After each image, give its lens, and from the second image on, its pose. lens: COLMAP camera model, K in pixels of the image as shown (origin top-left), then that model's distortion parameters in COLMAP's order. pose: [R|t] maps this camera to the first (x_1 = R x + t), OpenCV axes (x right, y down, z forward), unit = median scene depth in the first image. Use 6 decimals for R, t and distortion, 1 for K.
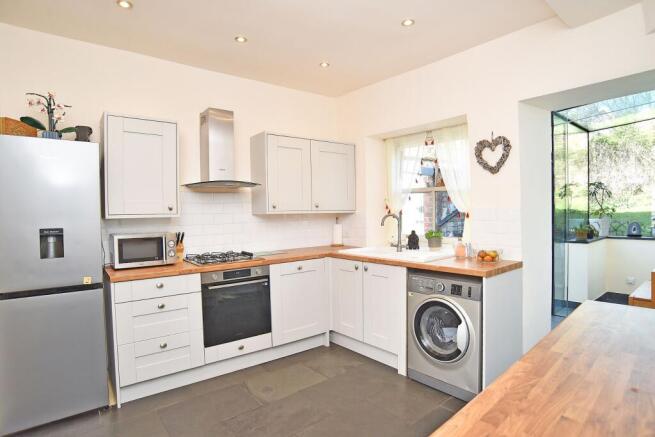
lens RADIAL K [[360.5, 0, 327.5], [0, 360.5, 218.5], [0, 0, 1]] dist [-0.065422, 0.000378]
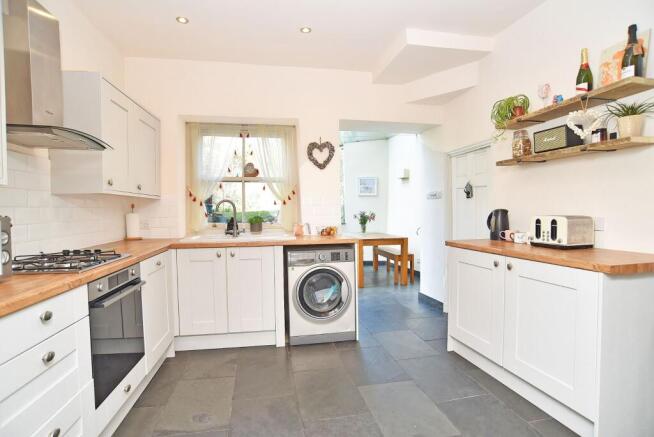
lens RADIAL K [[338.4, 0, 327.0], [0, 338.4, 218.5], [0, 0, 1]] dist [-0.095729, 0.050123]
pose [[0.476107, -0.011419, 0.879313, -0.615604], [0.023224, 0.999730, 0.000408, 0.055066], [-0.879081, 0.020227, 0.476244, 0.390526]]
